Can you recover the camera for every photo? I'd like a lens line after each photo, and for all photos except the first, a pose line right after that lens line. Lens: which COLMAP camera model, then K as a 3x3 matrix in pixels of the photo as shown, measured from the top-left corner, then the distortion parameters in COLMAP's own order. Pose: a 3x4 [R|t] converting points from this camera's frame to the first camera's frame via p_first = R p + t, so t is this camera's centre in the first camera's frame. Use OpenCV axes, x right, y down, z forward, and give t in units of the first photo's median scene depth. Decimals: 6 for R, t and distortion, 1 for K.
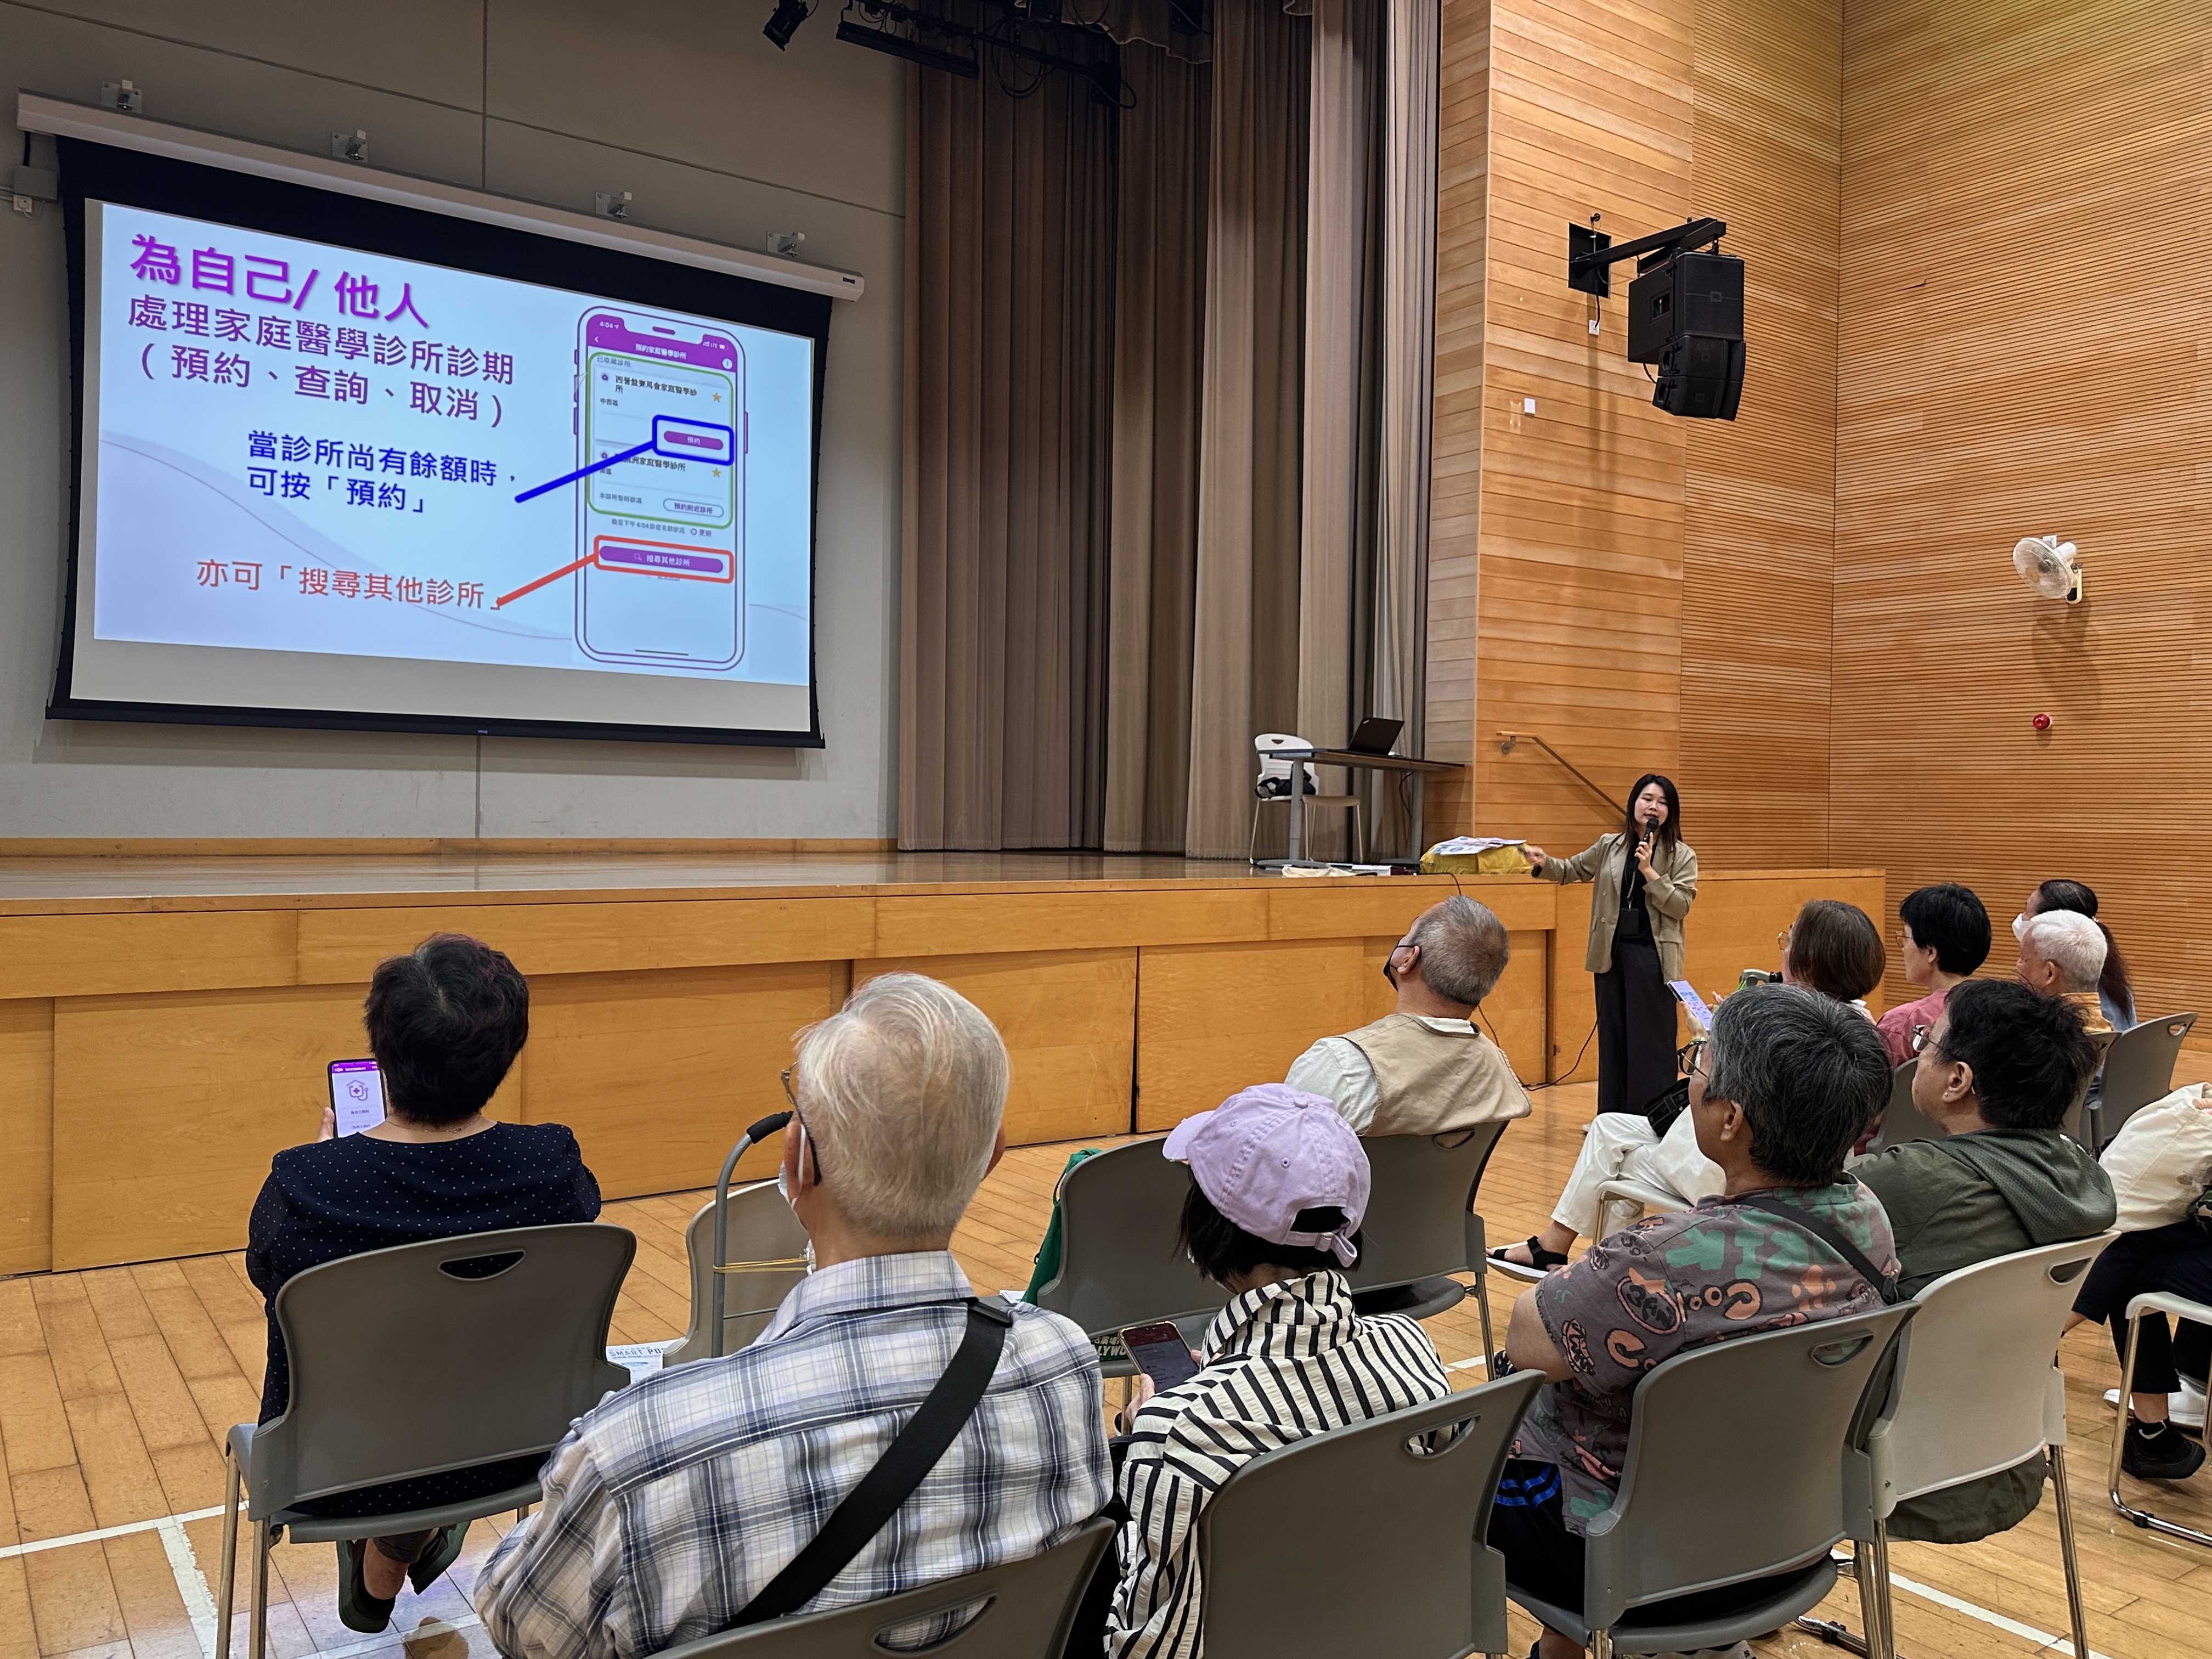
lens RADIAL K [[1706.4, 0, 1124.8], [0, 1706.4, 812.4], [0, 0, 1]] dist [0.048902, -0.062121]
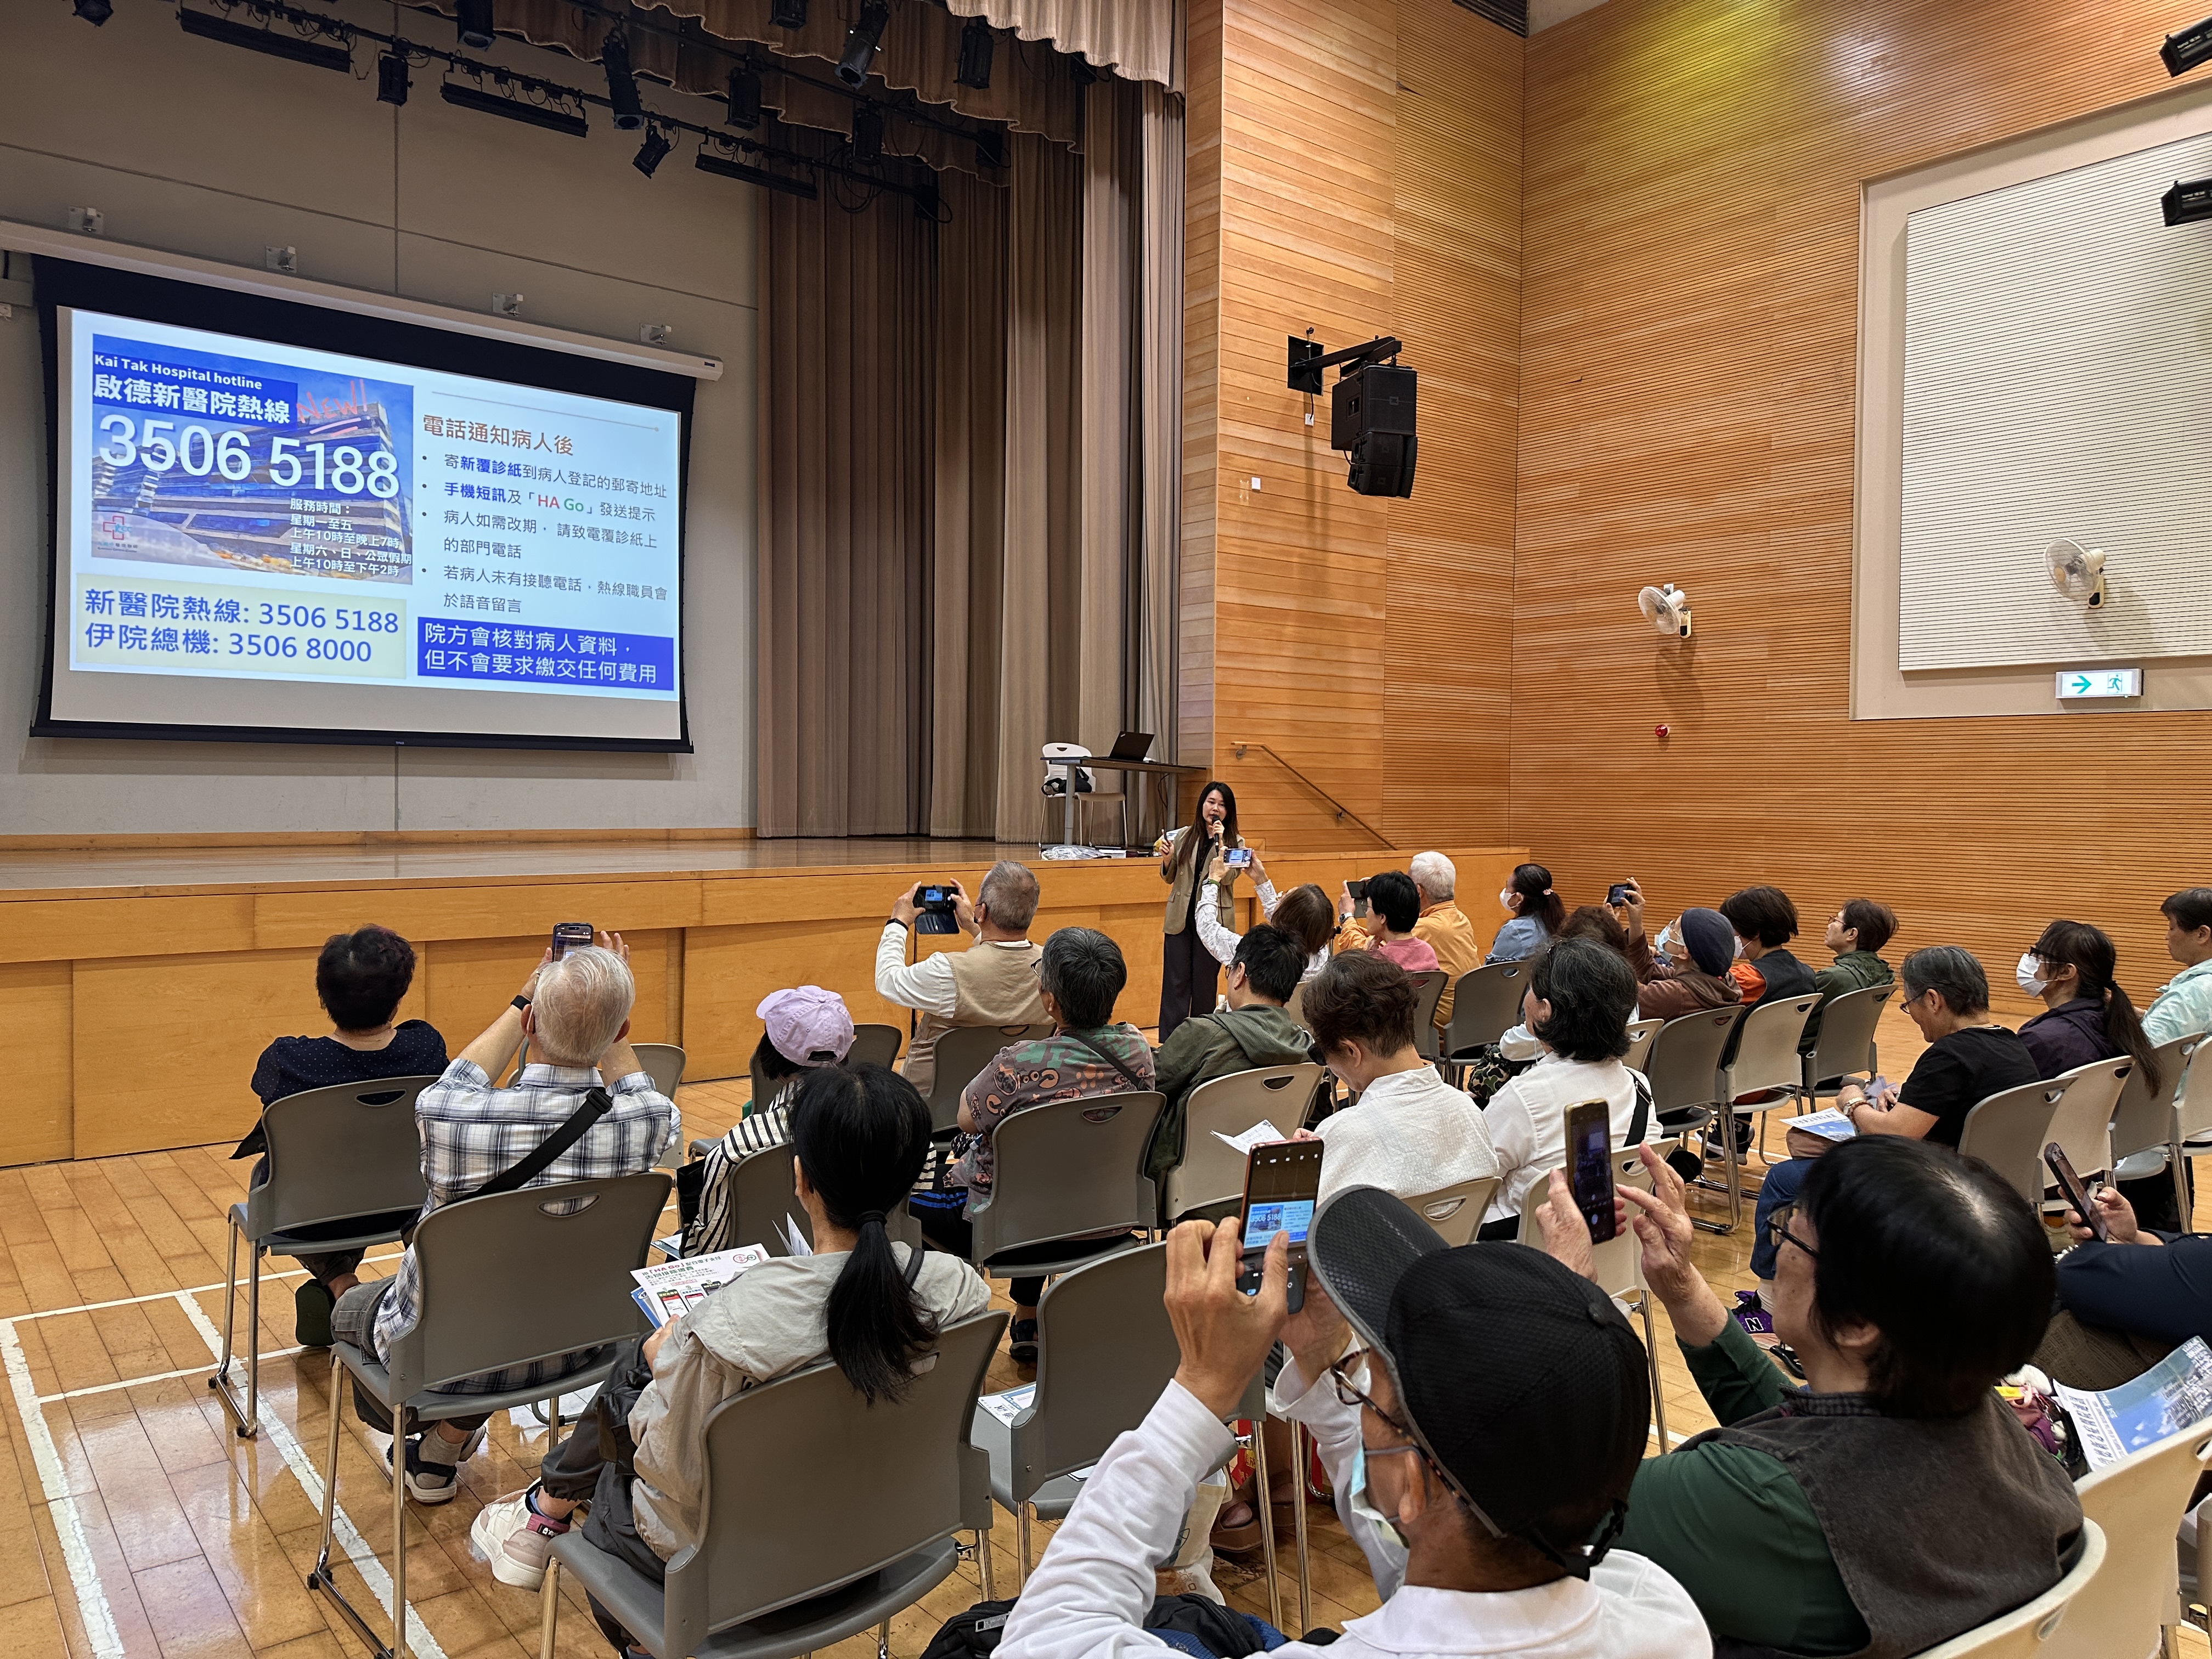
lens RADIAL K [[1560.8, 0, 1118.0], [0, 1560.8, 815.3], [0, 0, 1]] dist [0.059794, -0.067815]
pose [[0.998007, -0.005840, 0.062838, 0.059019], [0.004835, 0.999858, 0.016135, -0.011113], [-0.062923, -0.015799, 0.997893, -0.138265]]
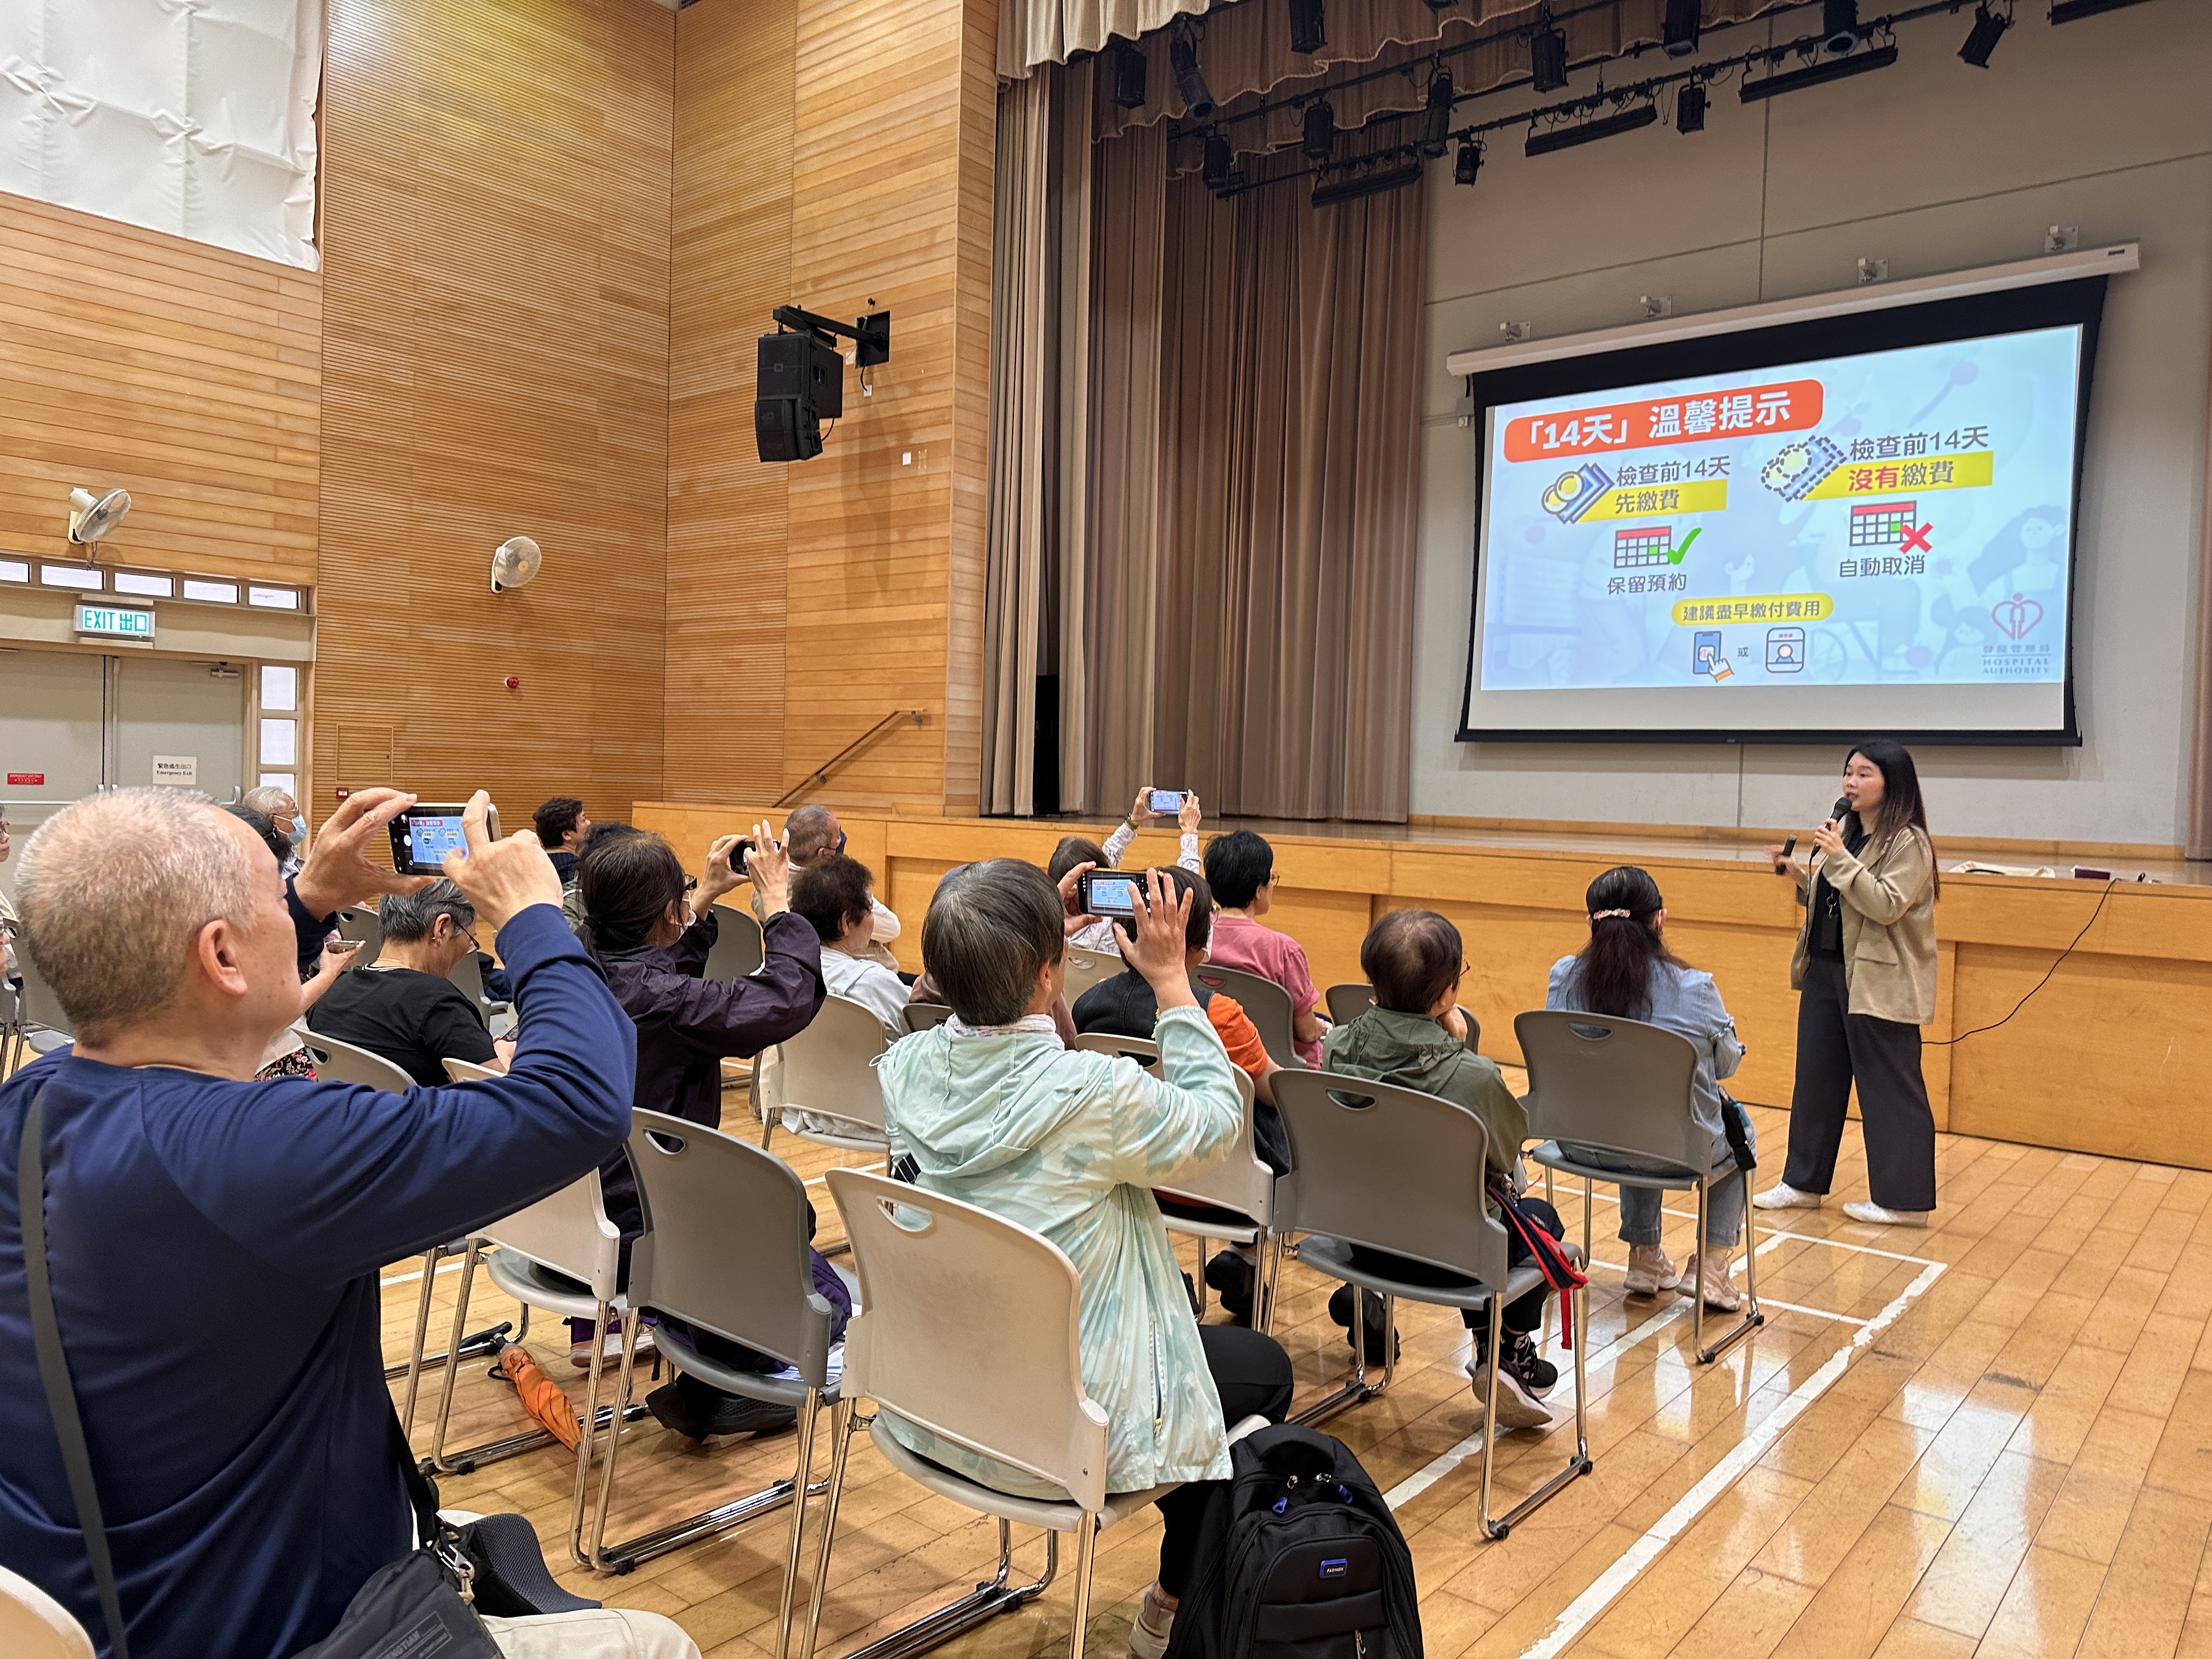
lens RADIAL K [[1560.8, 0, 1102.4], [0, 1560.8, 817.8], [0, 0, 1]] dist [0.059794, -0.067815]
pose [[0.250337, 0.015974, -0.968027, 0.595856], [-0.028486, 0.999553, 0.009127, 0.010818], [0.967740, 0.025290, 0.250680, 0.267351]]
